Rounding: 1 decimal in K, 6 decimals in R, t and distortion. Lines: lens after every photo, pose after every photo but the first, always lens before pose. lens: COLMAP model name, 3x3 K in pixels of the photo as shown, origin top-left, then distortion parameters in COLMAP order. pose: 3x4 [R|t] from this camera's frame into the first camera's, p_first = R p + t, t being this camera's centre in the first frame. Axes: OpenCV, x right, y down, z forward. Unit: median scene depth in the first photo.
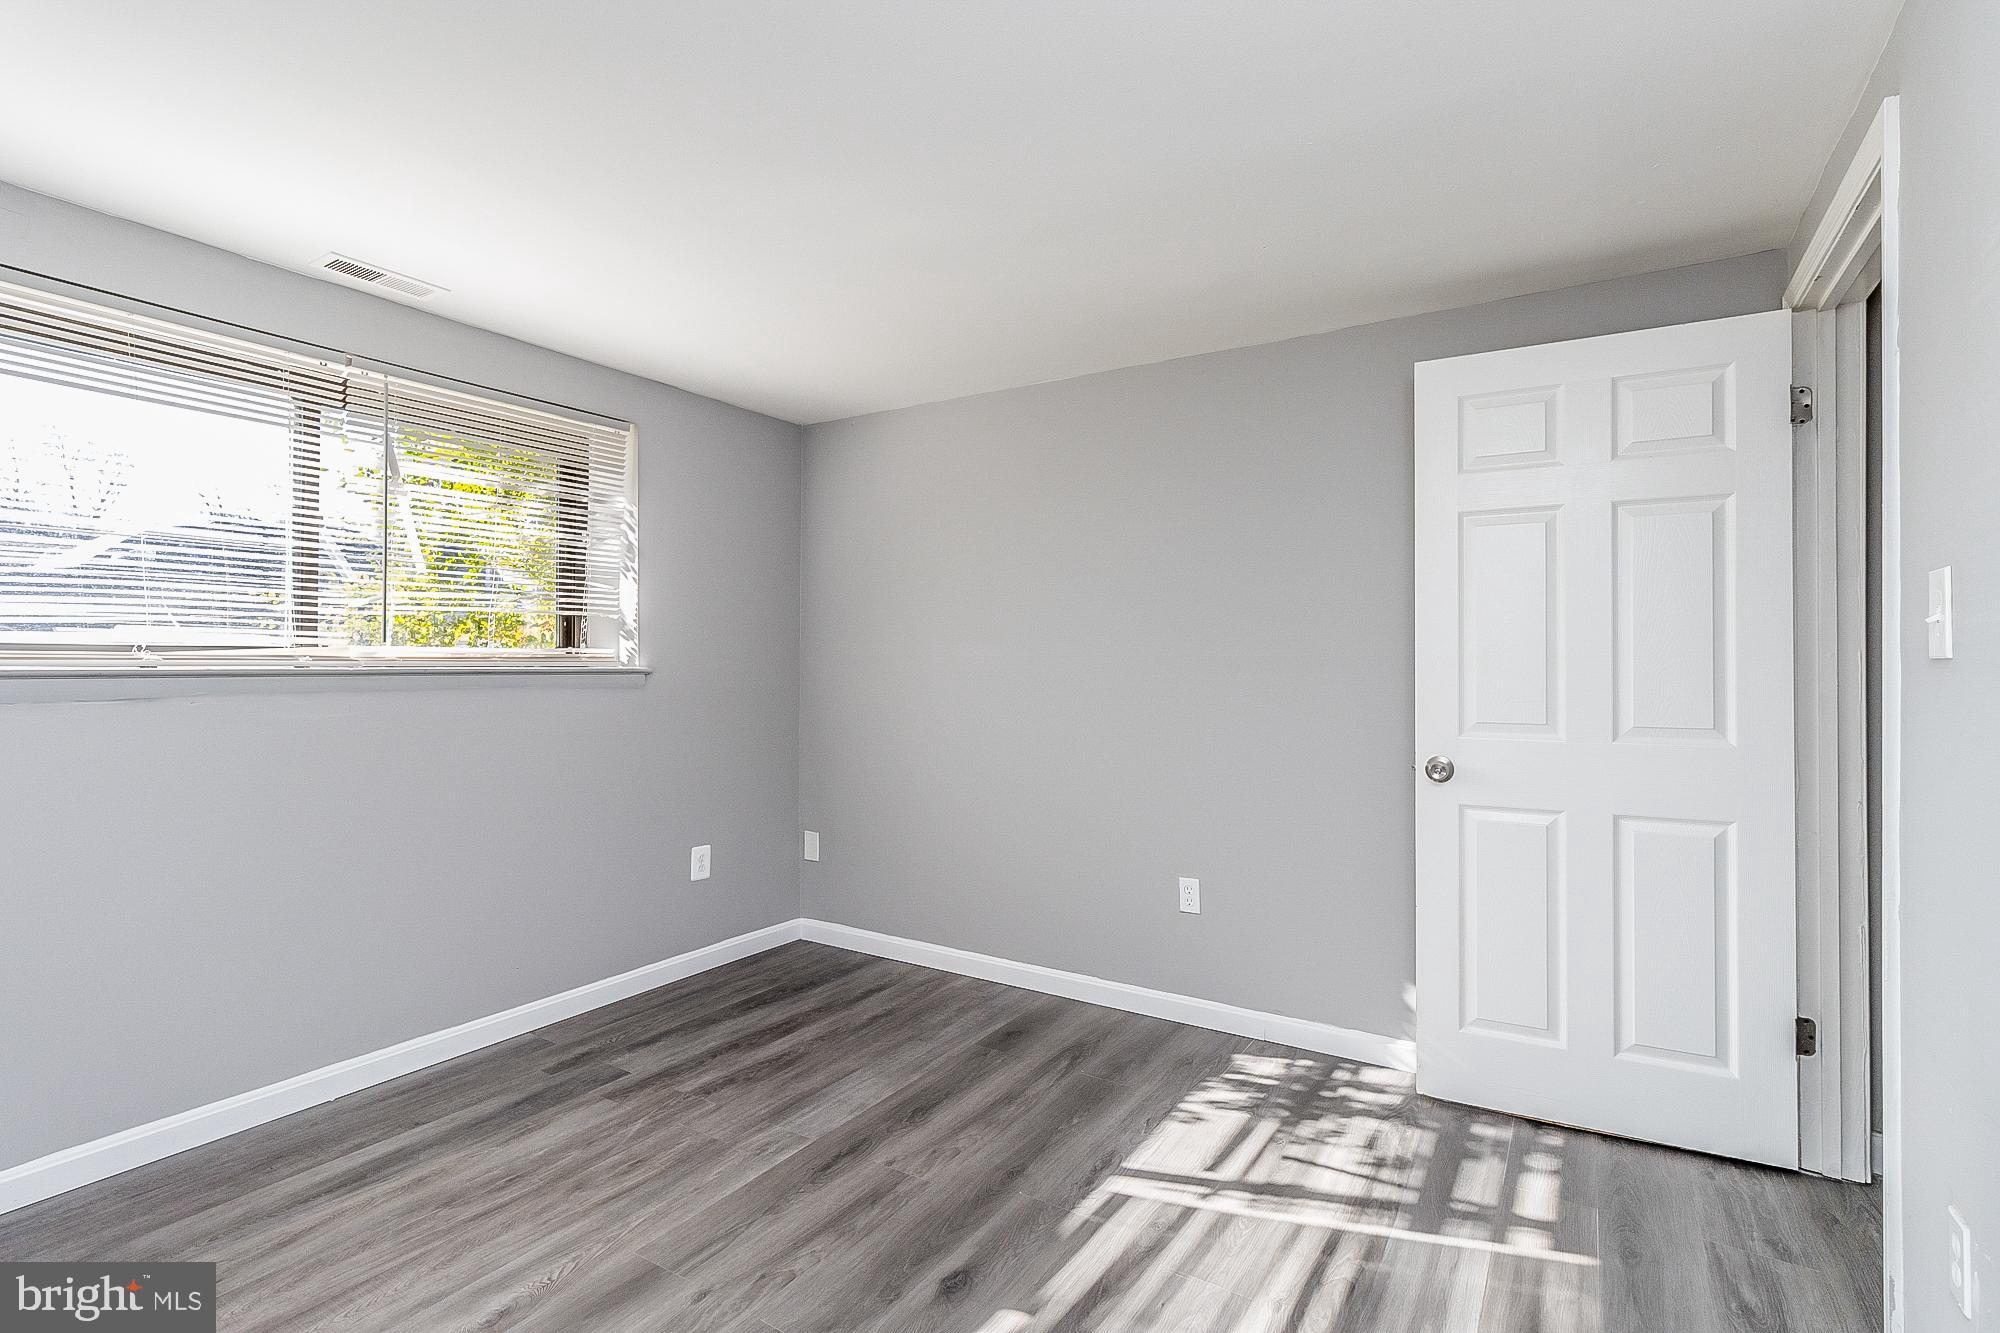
lens RADIAL K [[932.9, 0, 1012.4], [0, 932.9, 660.9], [0, 0, 1]] dist [0.000010, 0.000401]
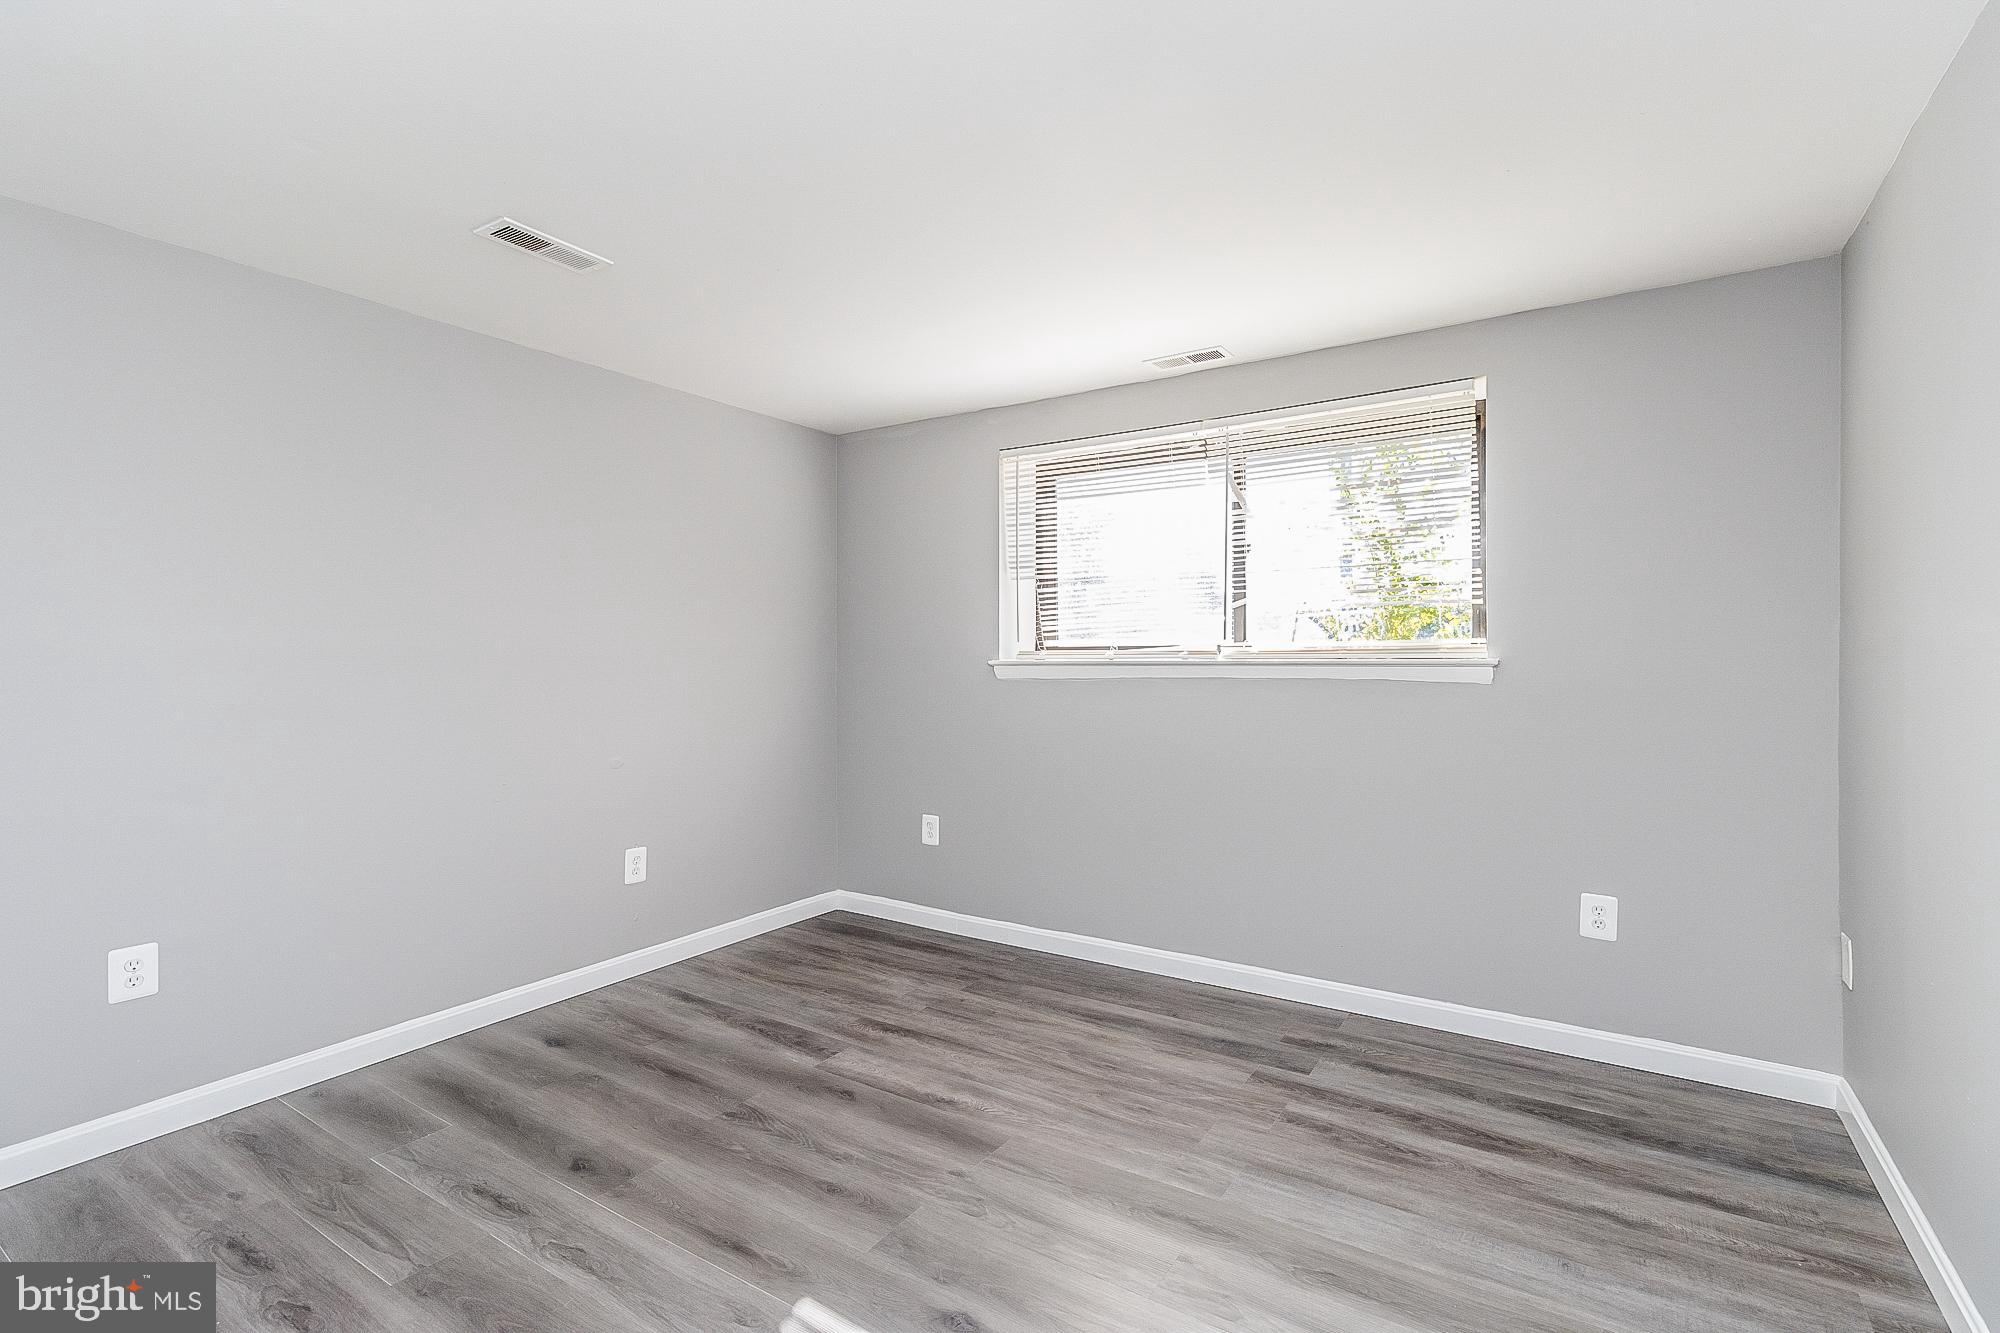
lens RADIAL K [[932.9, 0, 1012.4], [0, 932.9, 660.9], [0, 0, 1]] dist [0.000010, 0.000401]
pose [[-0.022958, -0.000019, -0.999736, 0.578390], [0.006528, 0.999979, -0.000169, 0.007520], [0.999715, -0.006530, -0.022957, 0.723134]]
